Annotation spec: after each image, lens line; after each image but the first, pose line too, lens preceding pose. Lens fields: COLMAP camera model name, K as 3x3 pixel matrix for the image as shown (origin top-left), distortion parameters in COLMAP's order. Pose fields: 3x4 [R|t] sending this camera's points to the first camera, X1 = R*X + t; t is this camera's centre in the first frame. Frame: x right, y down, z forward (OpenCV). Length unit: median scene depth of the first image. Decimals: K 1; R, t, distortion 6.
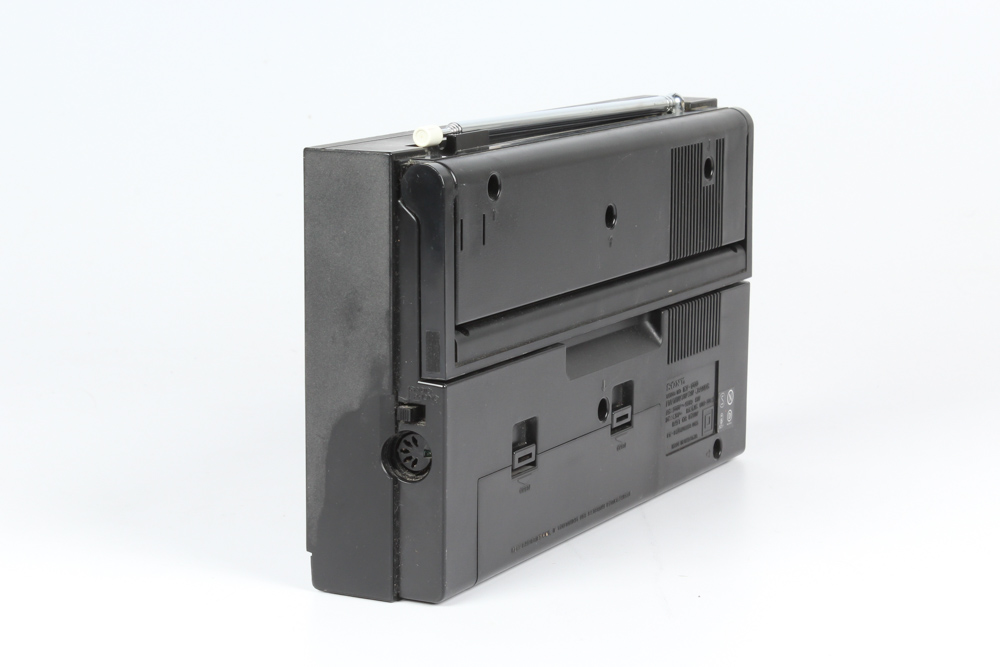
lens RADIAL K [[2403.1, 0, 498.2], [0, 2403.1, 333.3], [0, 0, 1]] dist [-0.115060, 0.000000]
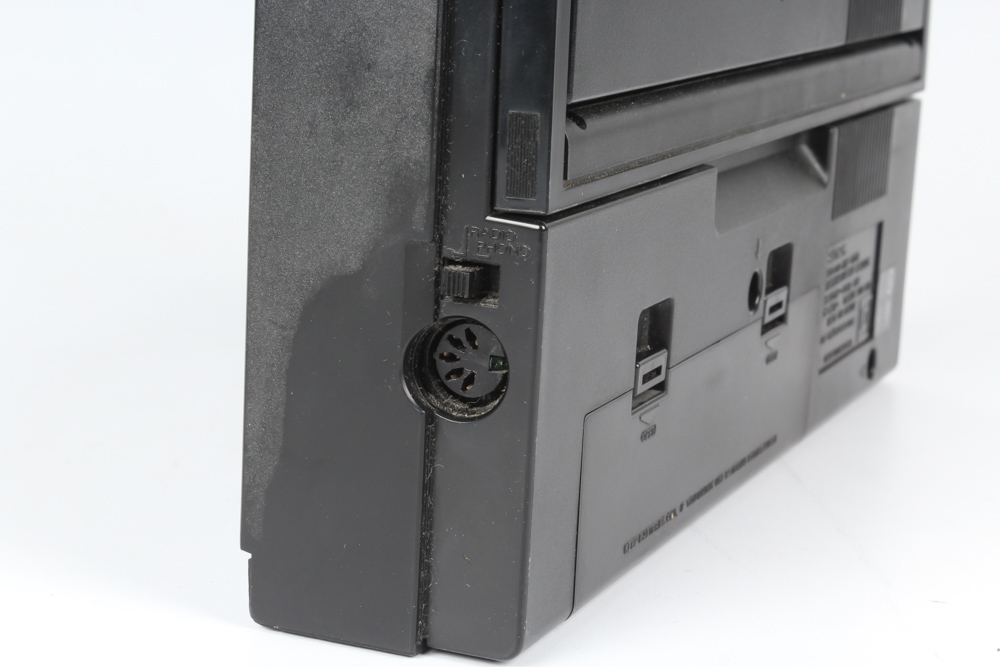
lens RADIAL K [[2403.1, 0, 502.4], [0, 2403.1, 332.8], [0, 0, 1]] dist [-0.115060, 0.000000]
pose [[0.996723, 0.023980, 0.077255, -0.065566], [-0.026952, 0.998927, 0.037662, 0.024530], [-0.076269, -0.039621, 0.996300, 0.496169]]
